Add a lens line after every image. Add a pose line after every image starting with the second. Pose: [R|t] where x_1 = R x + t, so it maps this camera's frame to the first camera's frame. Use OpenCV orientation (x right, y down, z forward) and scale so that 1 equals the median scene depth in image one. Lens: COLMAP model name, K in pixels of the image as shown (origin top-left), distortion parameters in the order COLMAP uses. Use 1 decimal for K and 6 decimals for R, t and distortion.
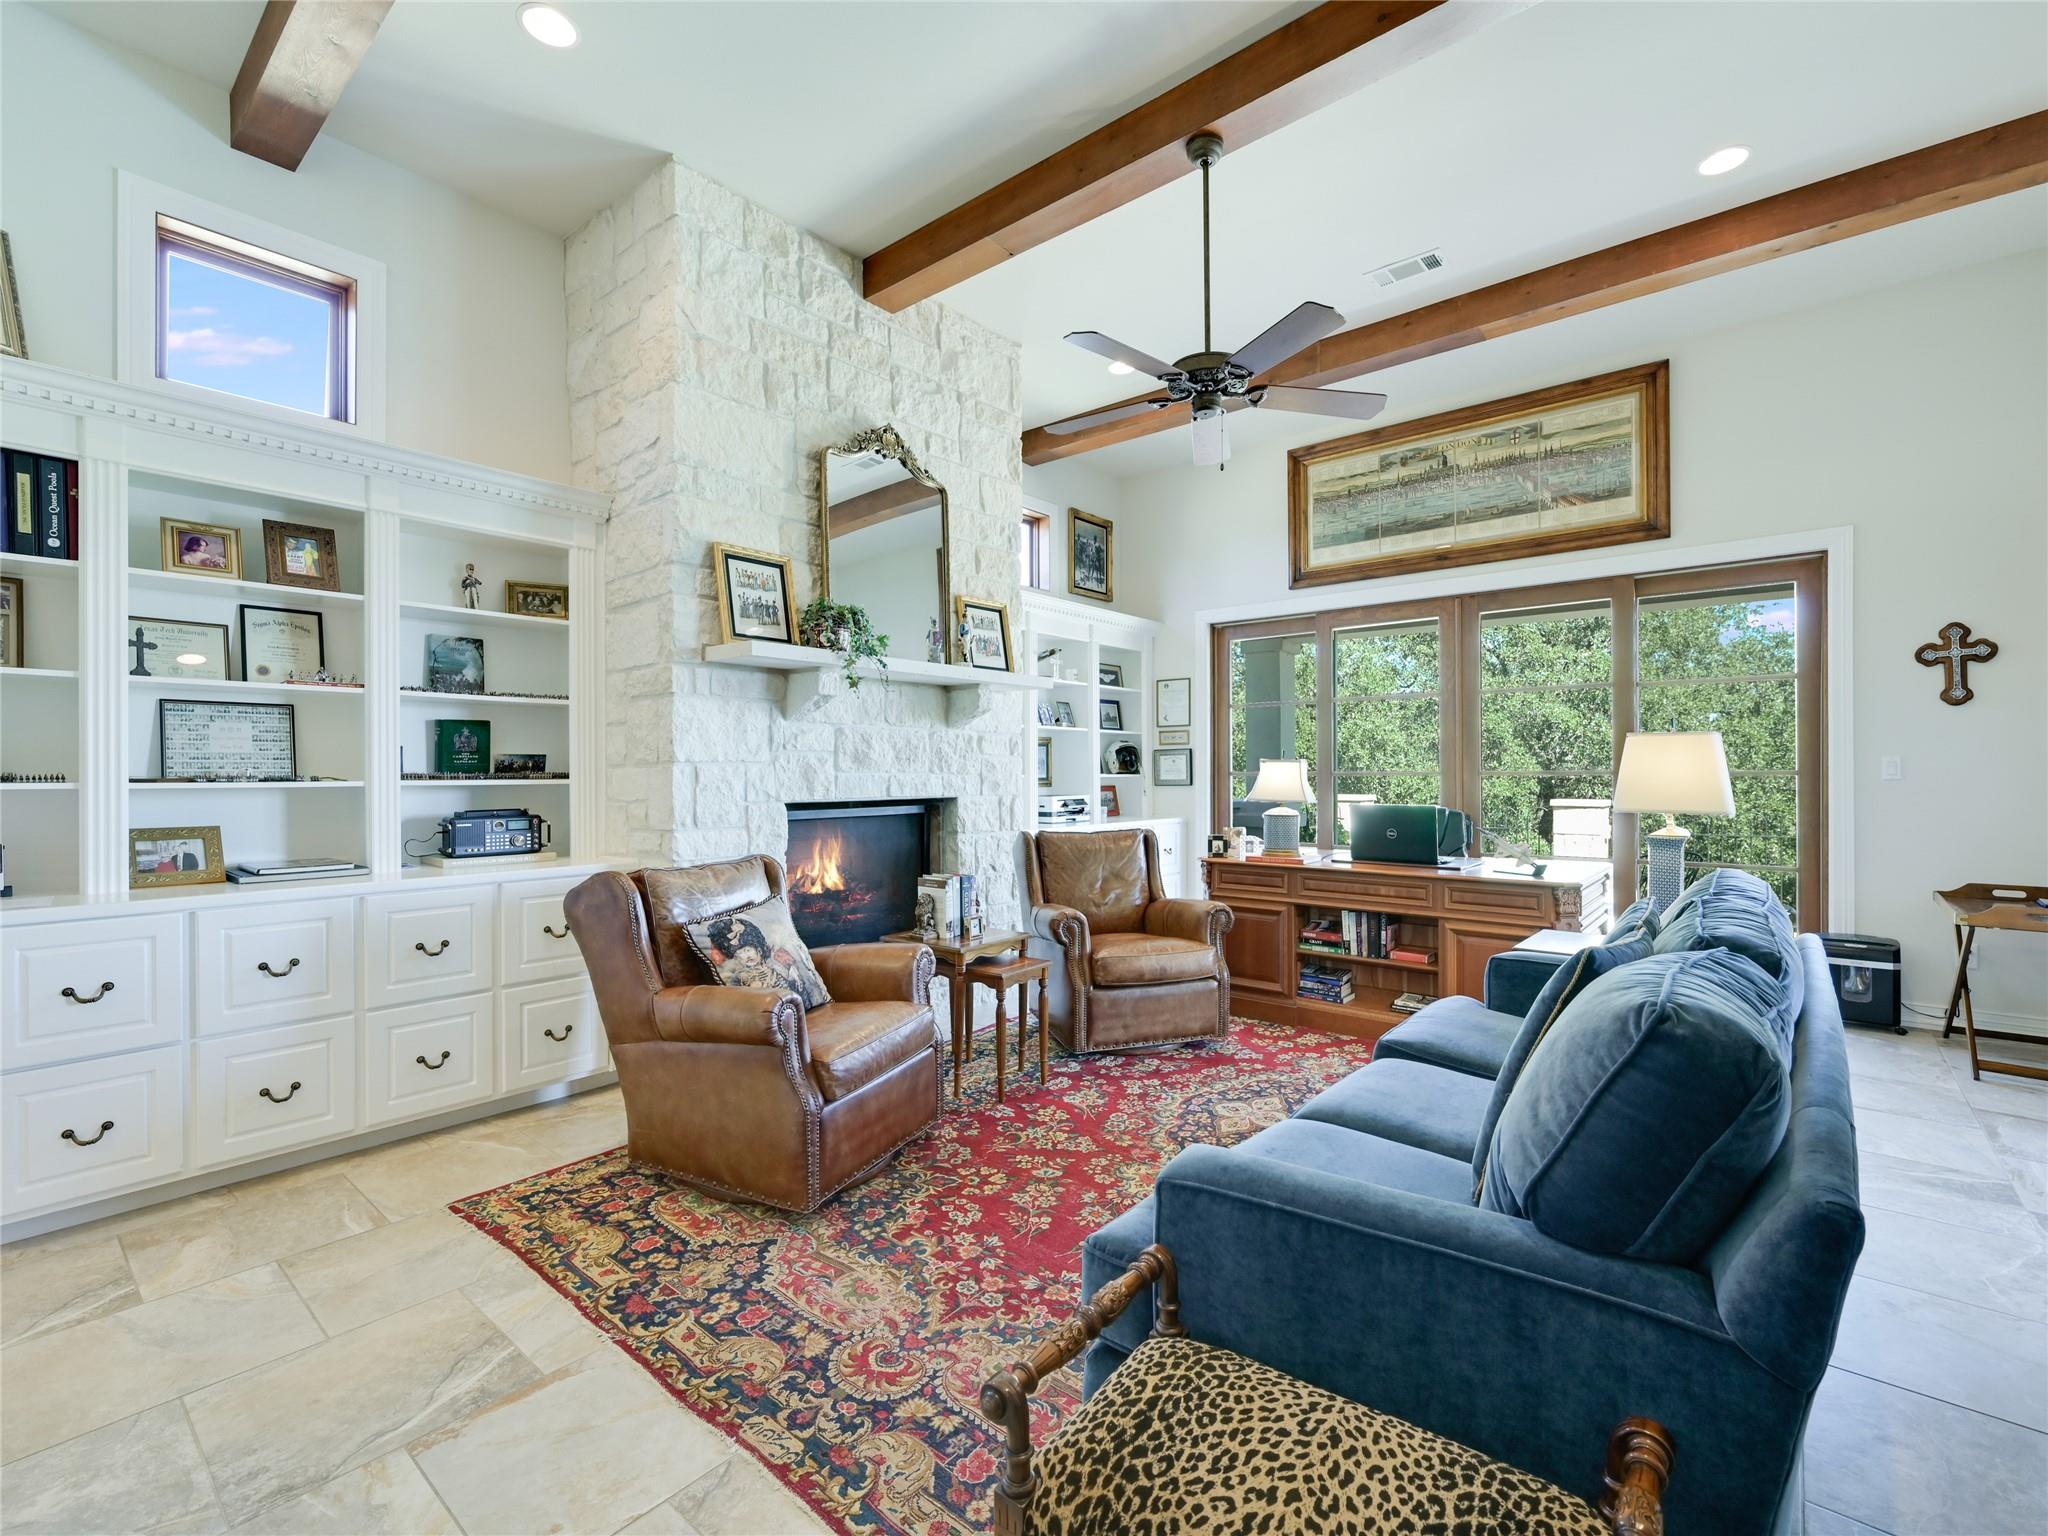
lens RADIAL K [[912.9, 0, 1027.5], [0, 912.9, 771.7], [0, 0, 1]] dist [-0.000981, -0.000445]
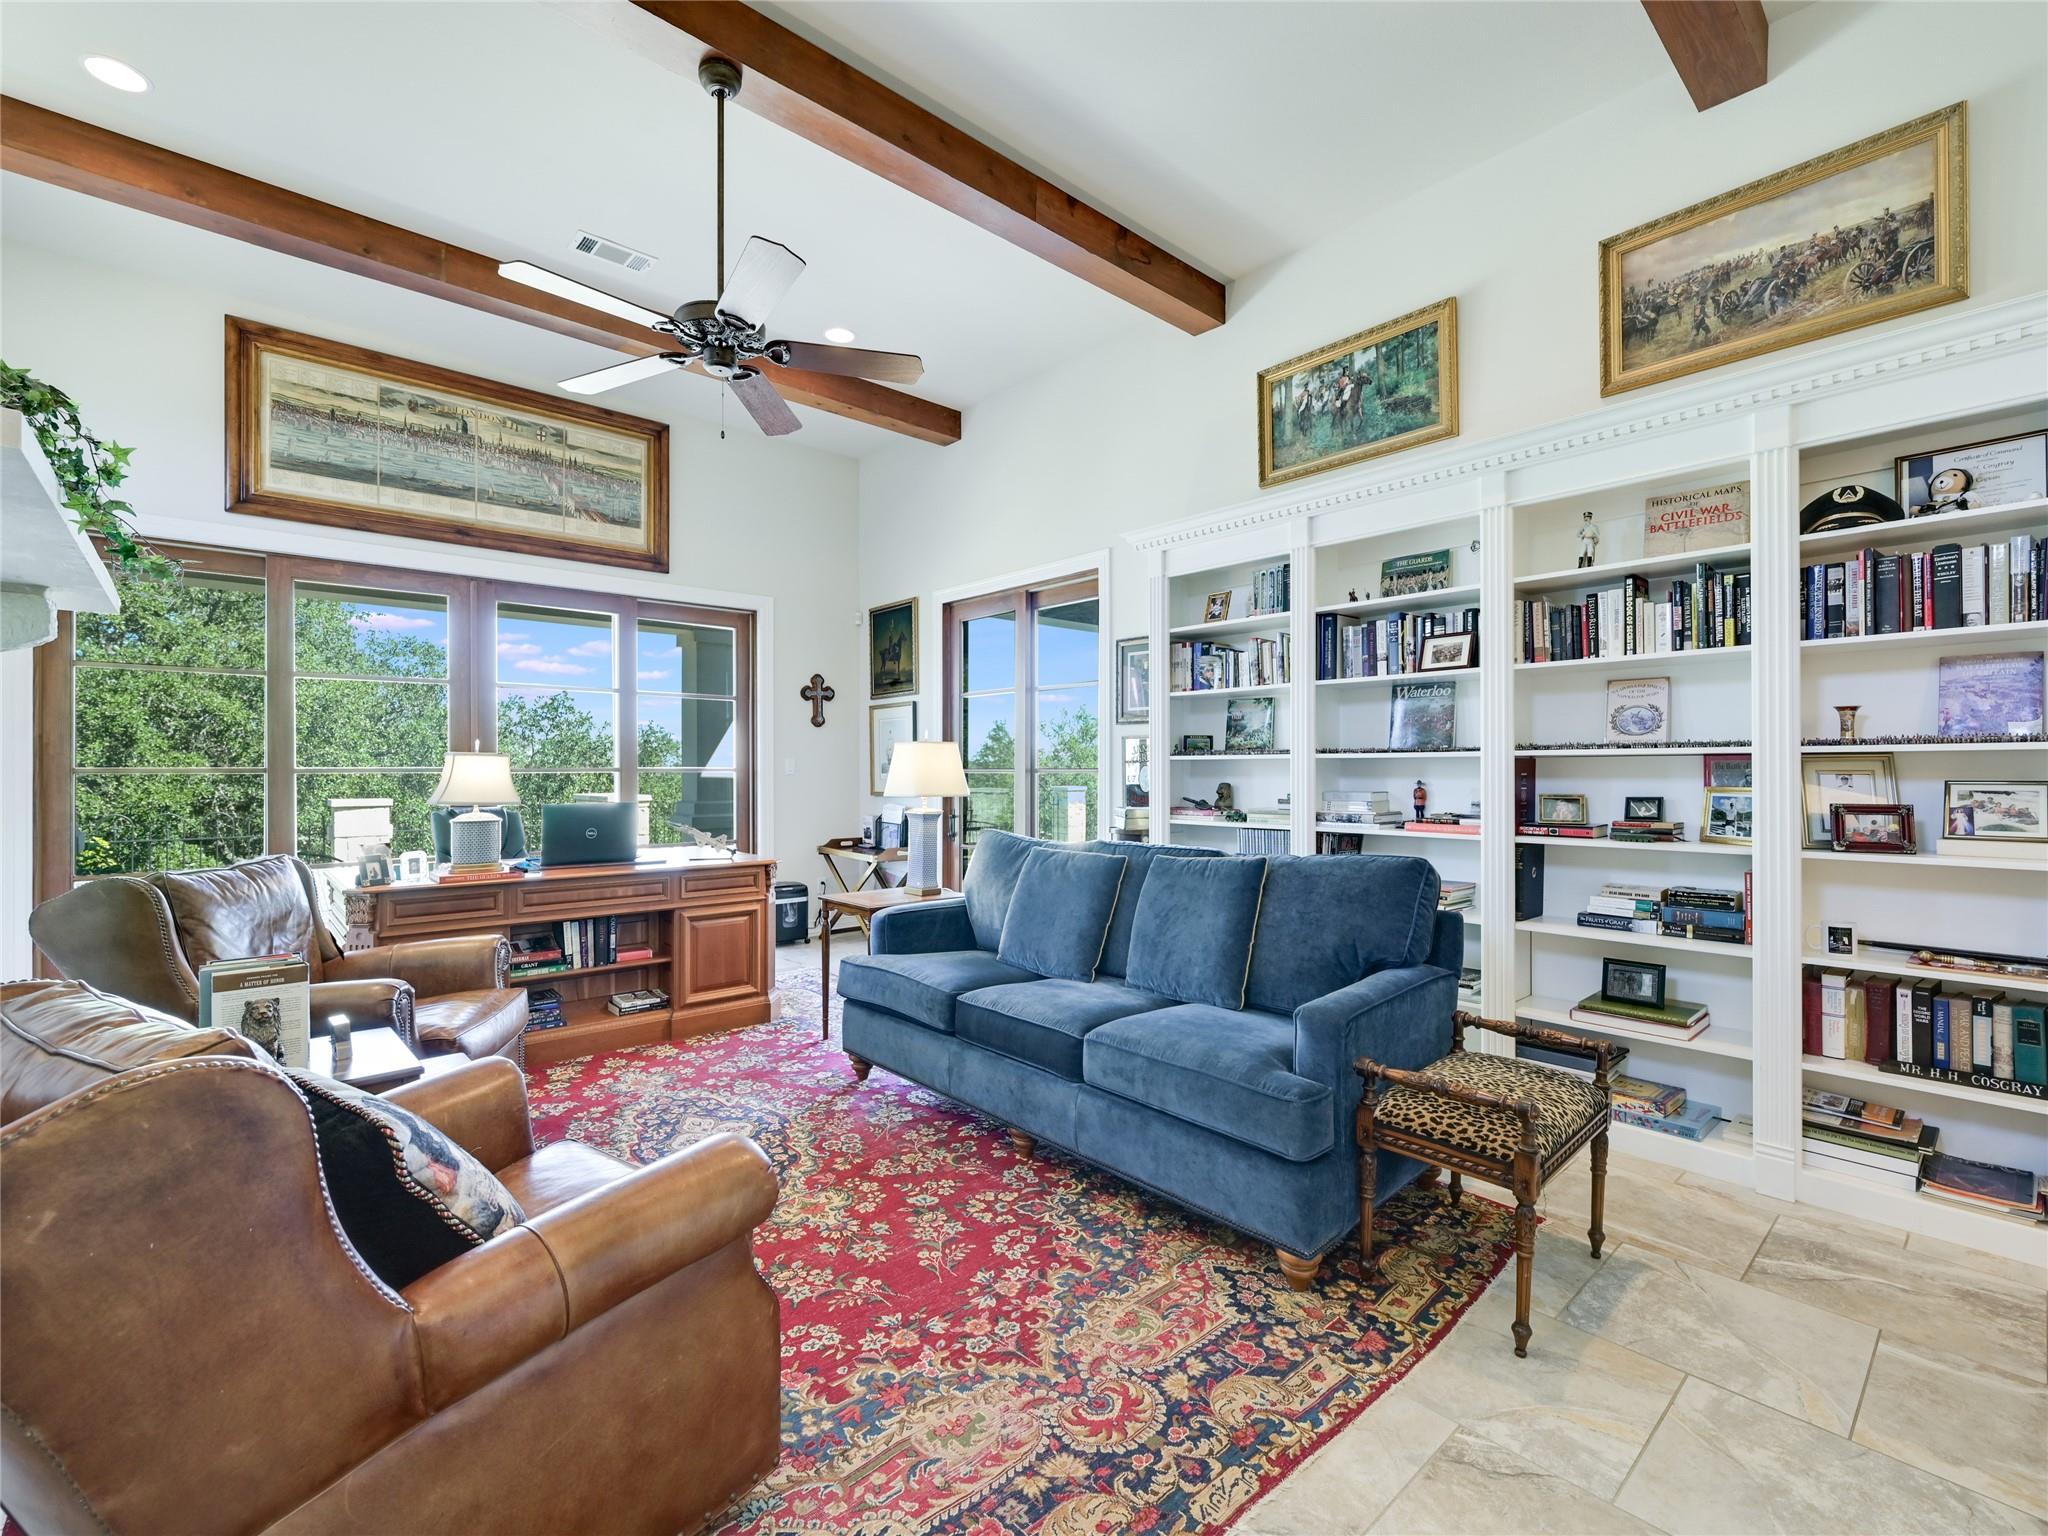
lens RADIAL K [[912.9, 0, 1026.0], [0, 912.9, 765.5], [0, 0, 1]] dist [-0.000981, -0.000445]
pose [[0.139623, 0.005307, 0.990191, -0.494511], [-0.000309, 0.999986, -0.005316, 0.002148], [-0.990205, 0.000436, 0.139622, 0.434043]]
